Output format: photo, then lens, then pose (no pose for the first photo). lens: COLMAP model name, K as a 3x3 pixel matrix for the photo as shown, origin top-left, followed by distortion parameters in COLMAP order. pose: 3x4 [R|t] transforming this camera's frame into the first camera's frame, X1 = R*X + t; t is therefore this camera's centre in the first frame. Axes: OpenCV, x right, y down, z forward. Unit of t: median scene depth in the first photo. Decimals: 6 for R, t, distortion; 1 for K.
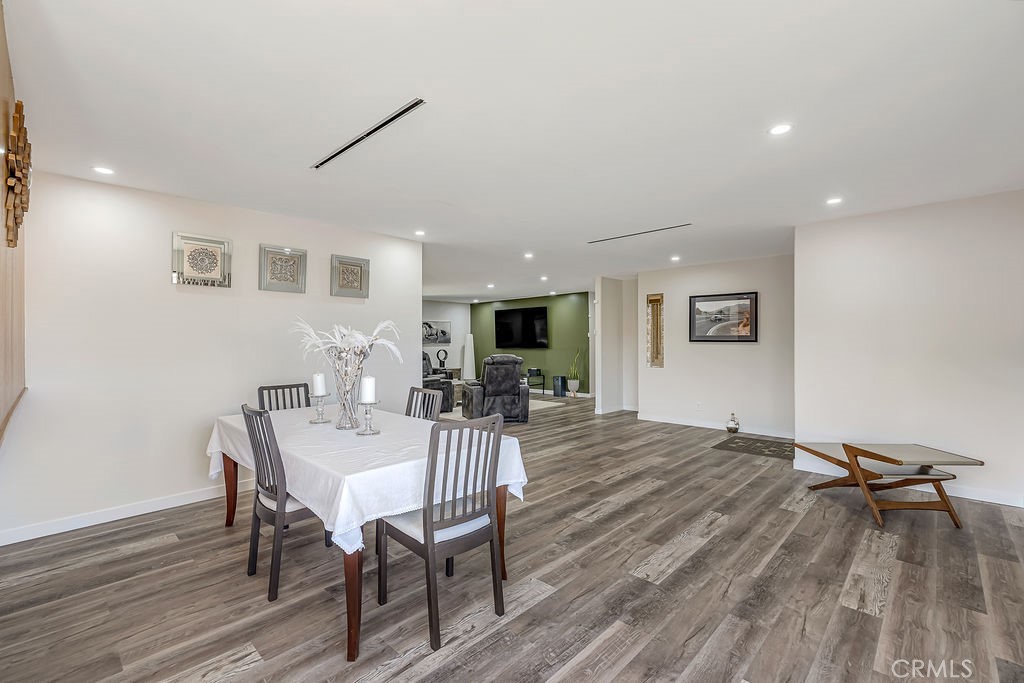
lens RADIAL K [[458.8, 0, 506.8], [0, 458.8, 355.3], [0, 0, 1]] dist [-0.002402, -0.000106]
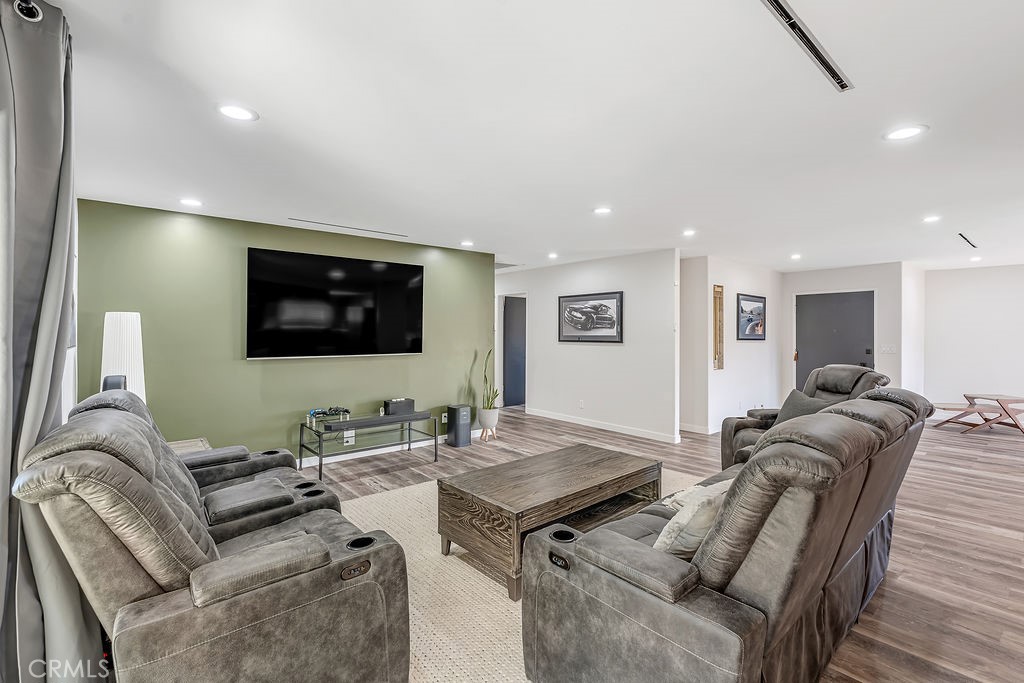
lens RADIAL K [[447.4, 0, 513.2], [0, 447.4, 336.0], [0, 0, 1]] dist [-0.007853, -0.000042]
pose [[0.122259, 0.013262, 0.992410, -0.399182], [0.028236, 0.999460, -0.016835, -0.023392], [-0.992097, 0.030080, 0.121818, 0.894673]]
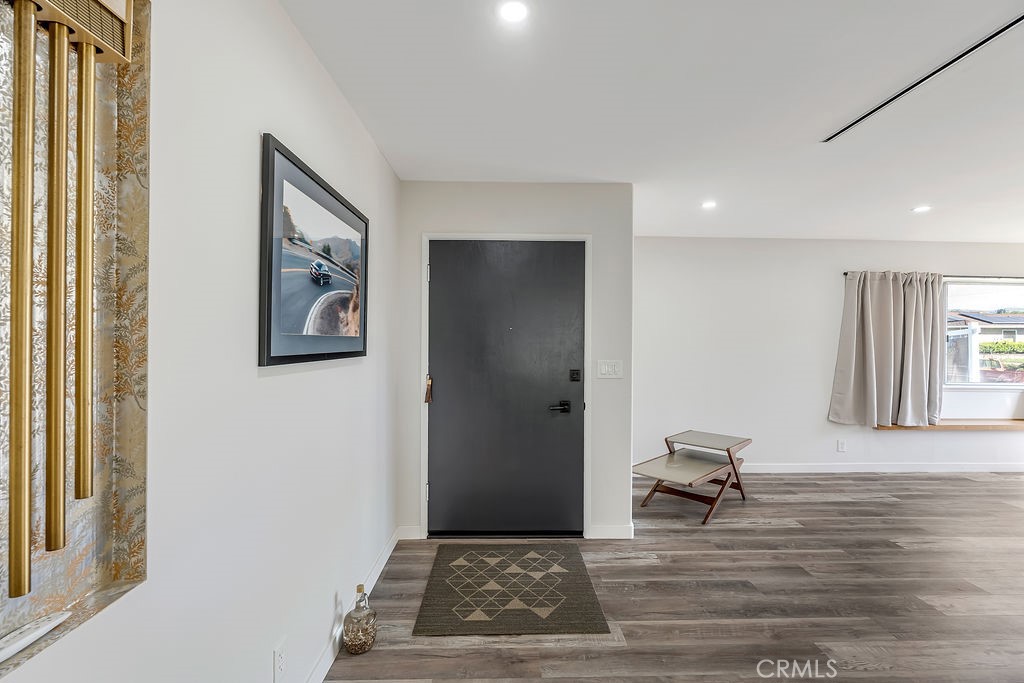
lens RADIAL K [[447.4, 0, 513.2], [0, 447.4, 336.0], [0, 0, 1]] dist [-0.007853, -0.000042]
pose [[-0.703158, 0.013196, 0.710911, 0.123218], [0.027222, 0.999594, 0.008371, -0.026664], [-0.710512, 0.025238, -0.703232, 0.696061]]
